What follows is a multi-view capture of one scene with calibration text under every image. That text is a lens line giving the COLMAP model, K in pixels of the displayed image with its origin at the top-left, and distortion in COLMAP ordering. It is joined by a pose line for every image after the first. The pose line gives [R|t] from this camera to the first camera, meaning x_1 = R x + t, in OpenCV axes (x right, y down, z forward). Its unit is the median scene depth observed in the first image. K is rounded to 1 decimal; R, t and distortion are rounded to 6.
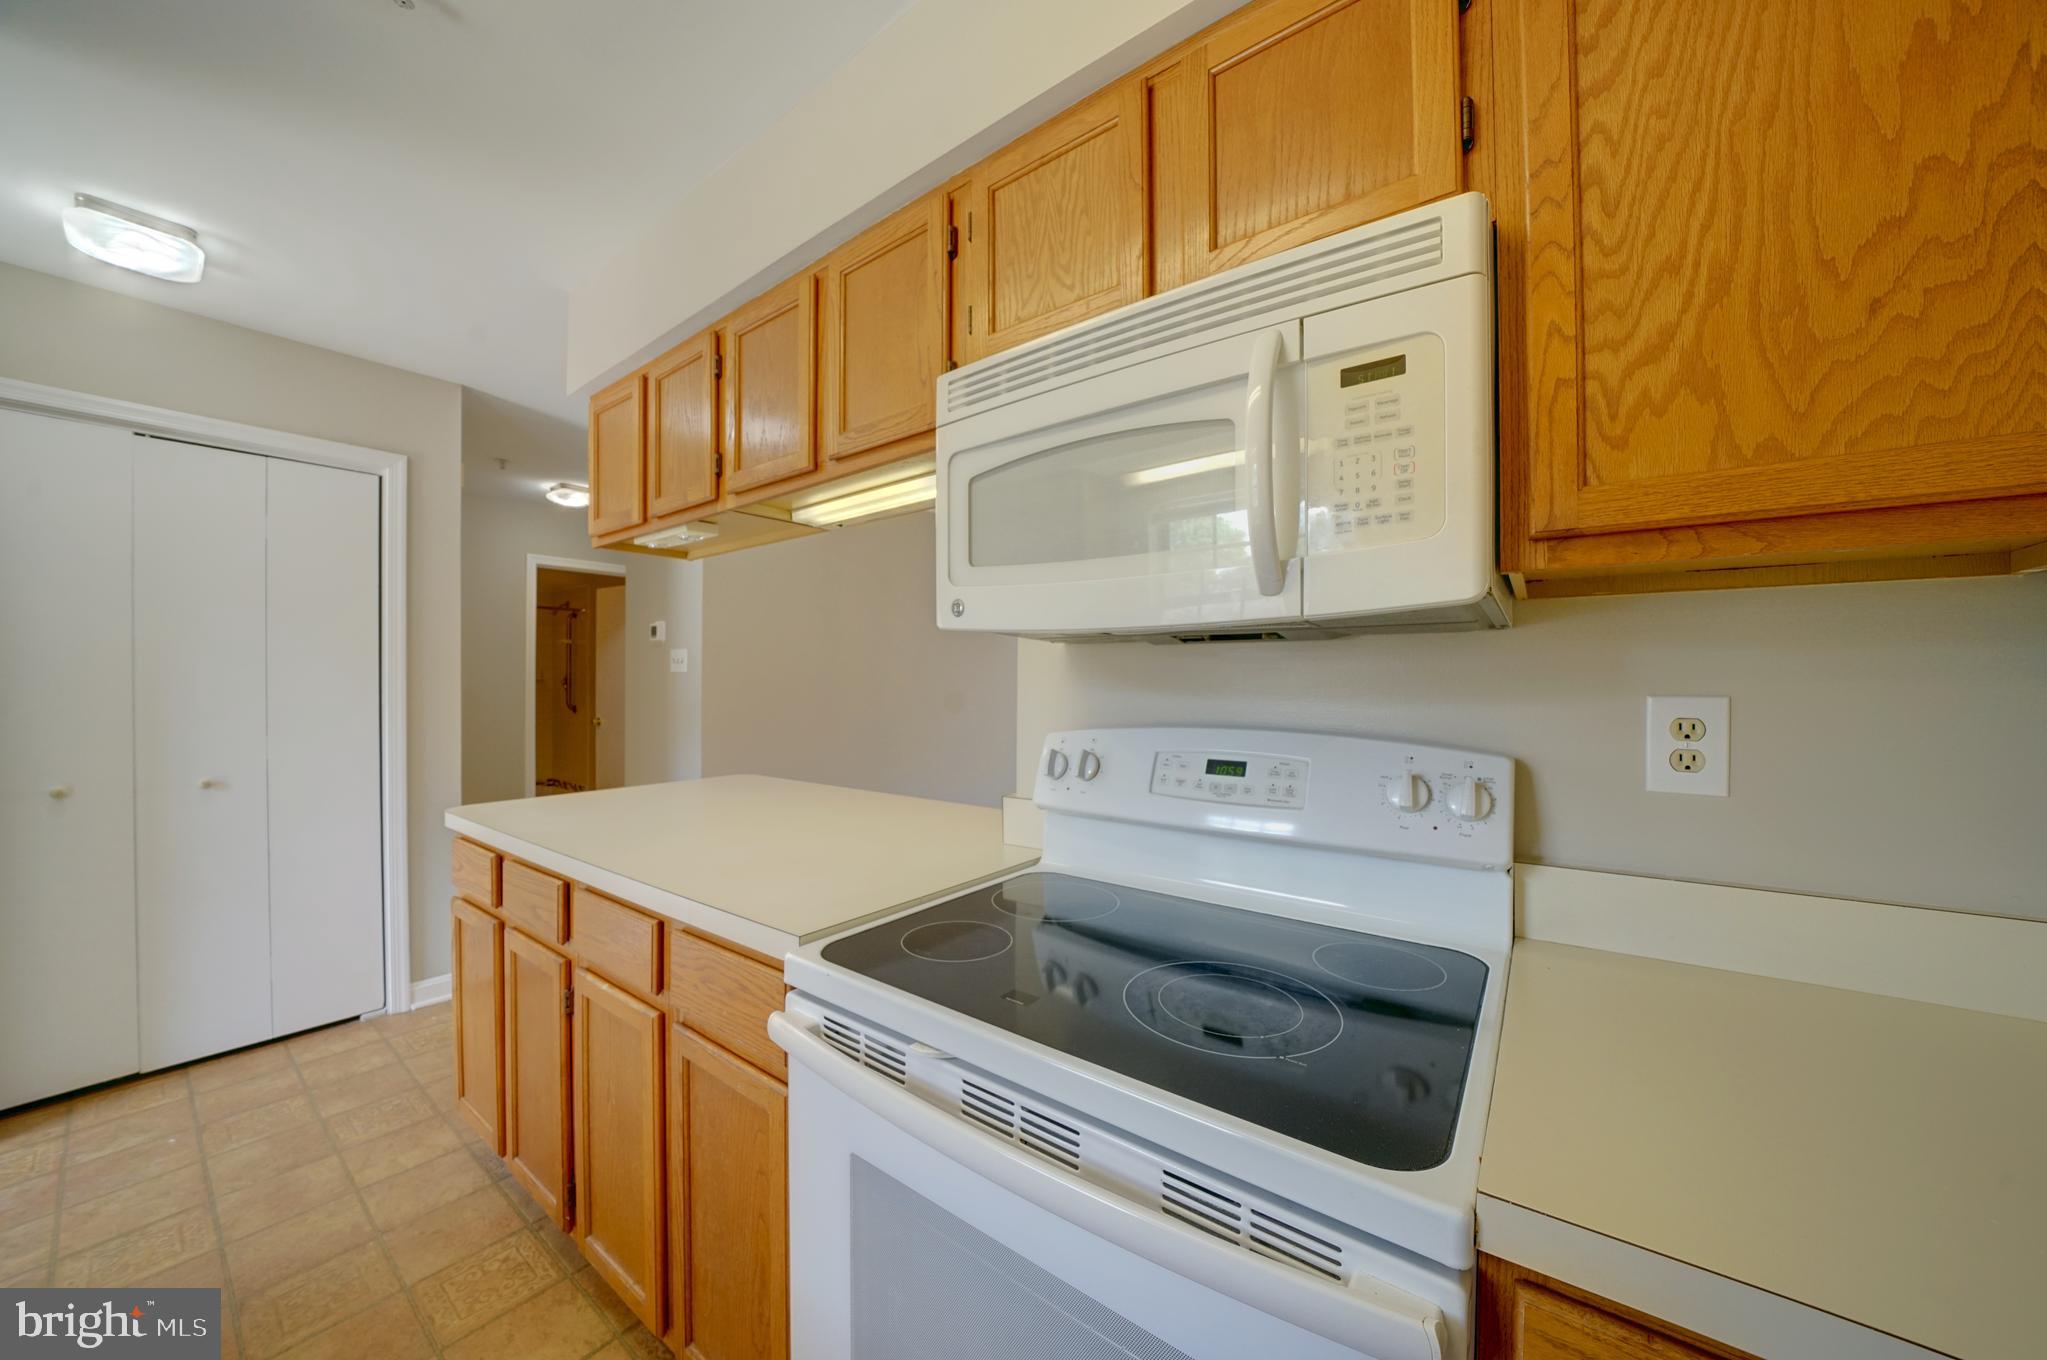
lens RADIAL K [[708.3, 0, 1010.1], [0, 708.3, 684.3], [0, 0, 1]] dist [-0.027258, 0.003081]
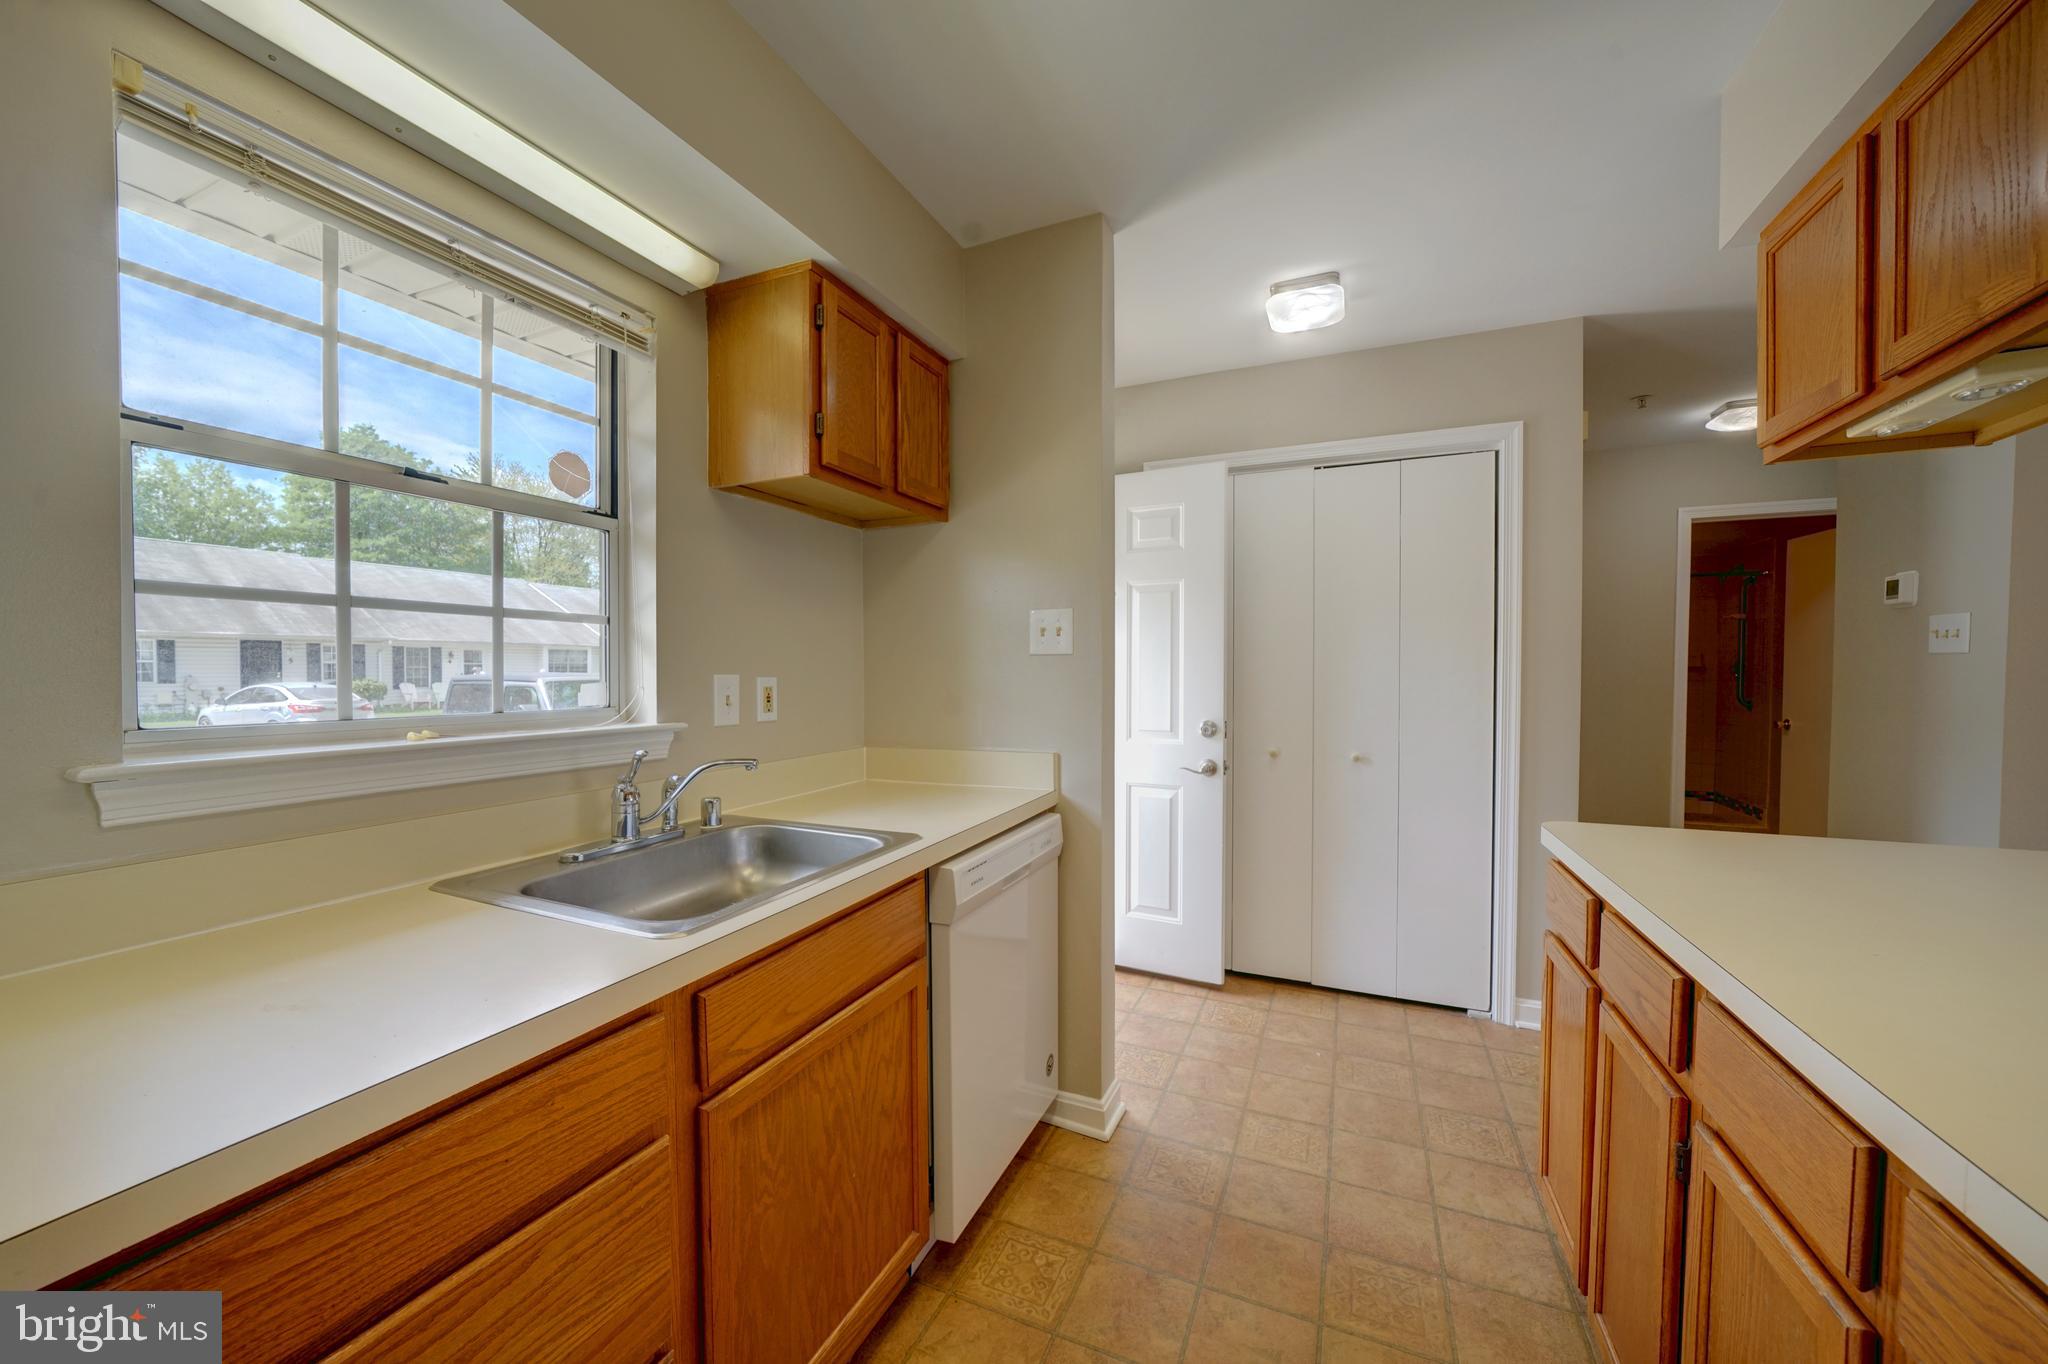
lens RADIAL K [[759.6, 0, 1014.5], [0, 759.6, 689.0], [0, 0, 1]] dist [-0.012788, 0.000457]
pose [[0.232325, 0.024117, -0.972339, -0.075581], [-0.002279, 0.999703, 0.024251, -0.001126], [0.972636, -0.003418, 0.232311, 0.160940]]
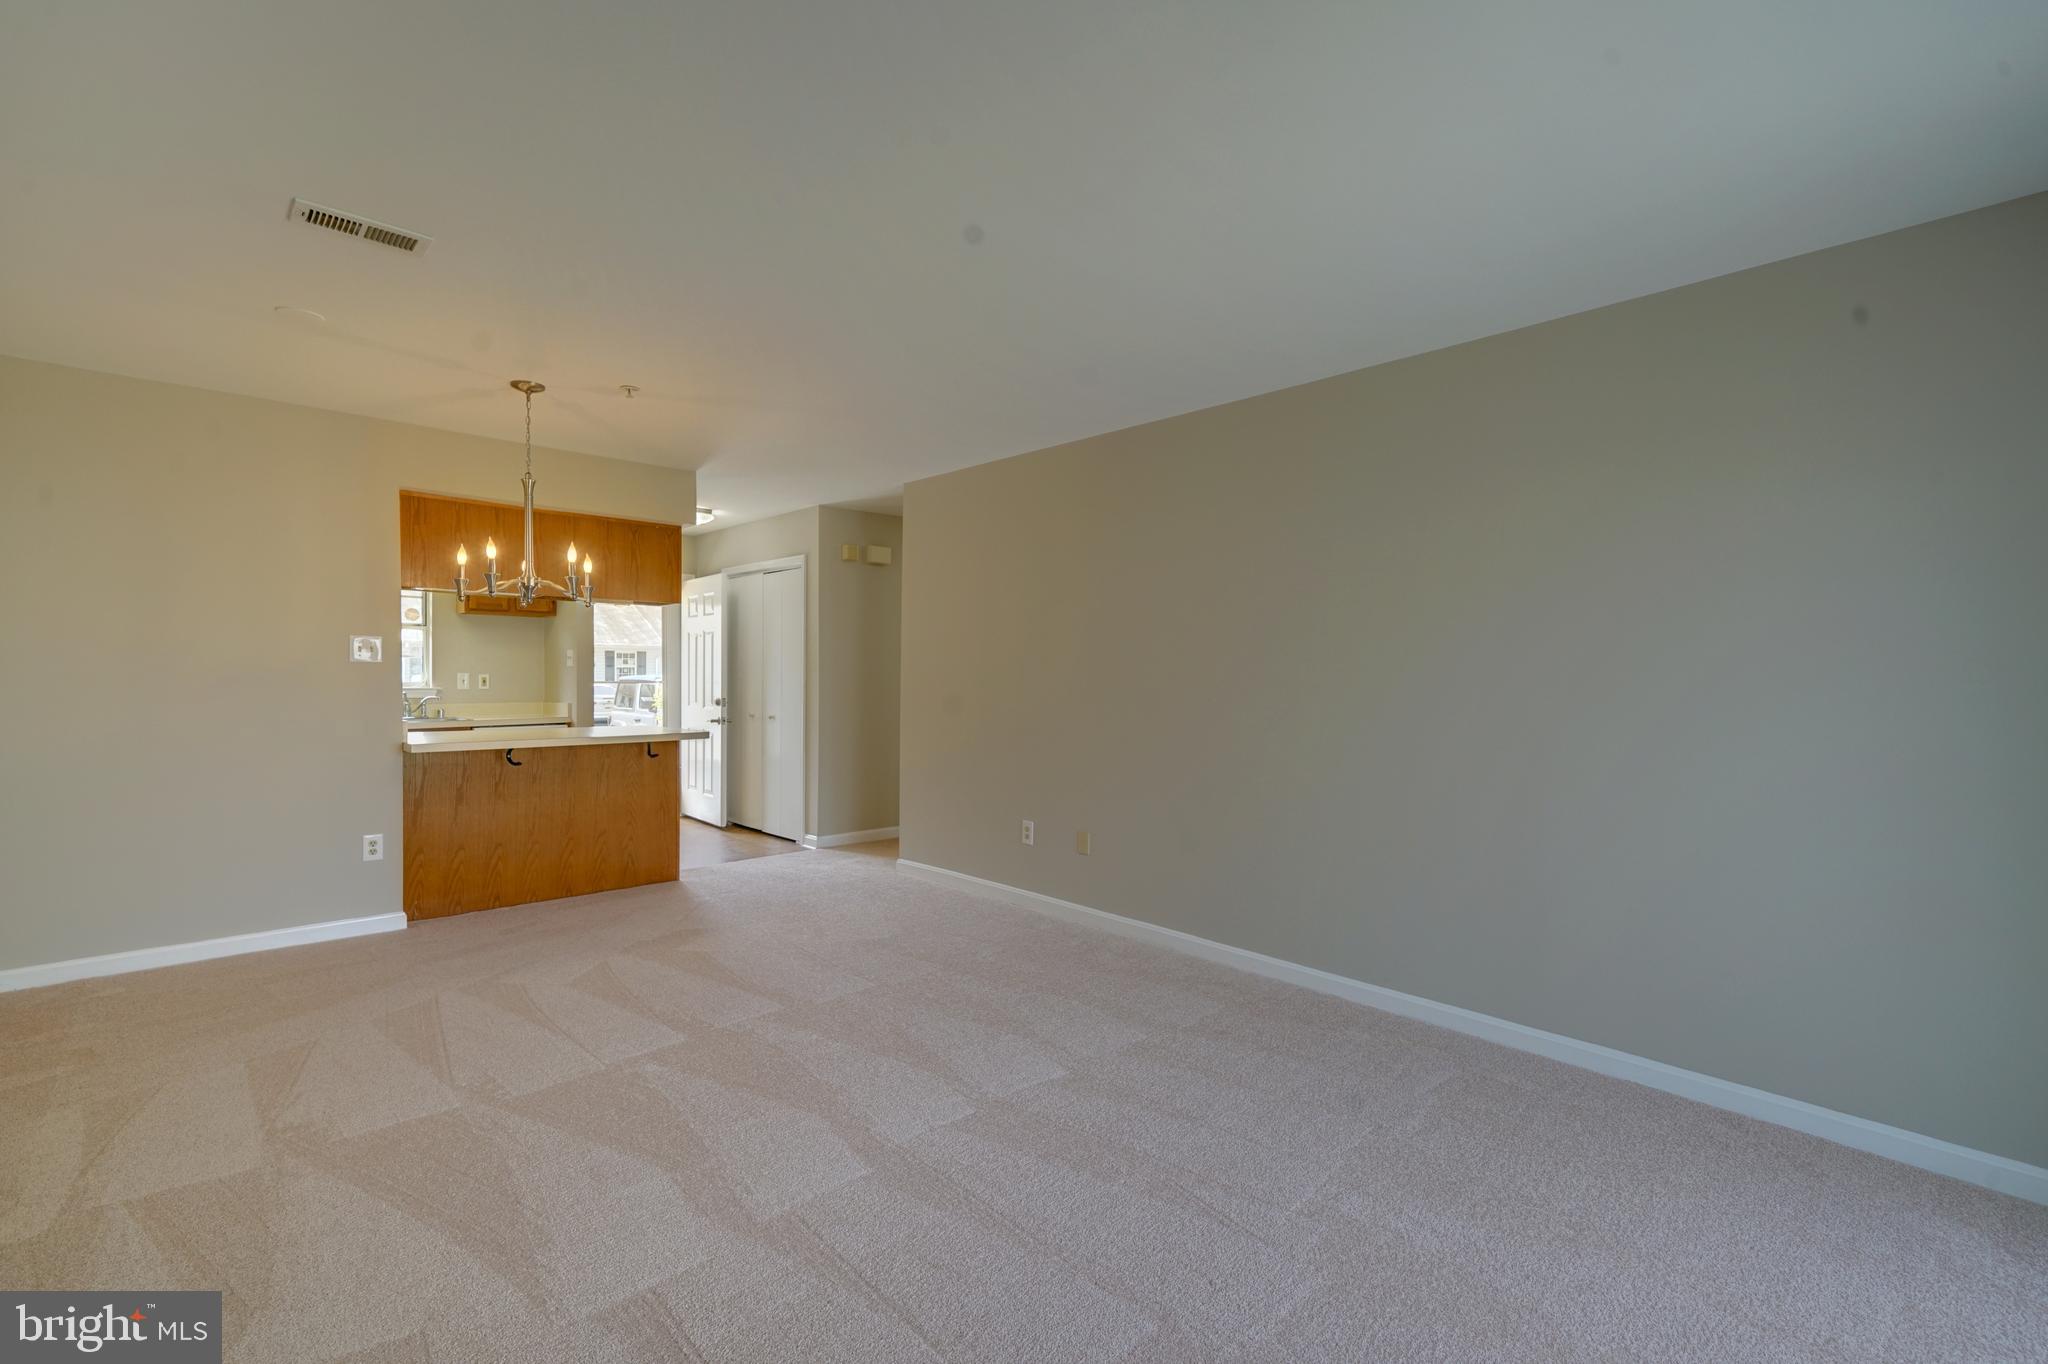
lens RADIAL K [[908.1, 0, 1014.3], [0, 908.1, 687.6], [0, 0, 1]] dist [0.009146, 0.000750]
pose [[-0.162159, 0.011457, -0.986698, 1.990582], [-0.009910, 0.999863, 0.013238, -0.005470], [0.986715, 0.011925, -0.162023, 2.635620]]
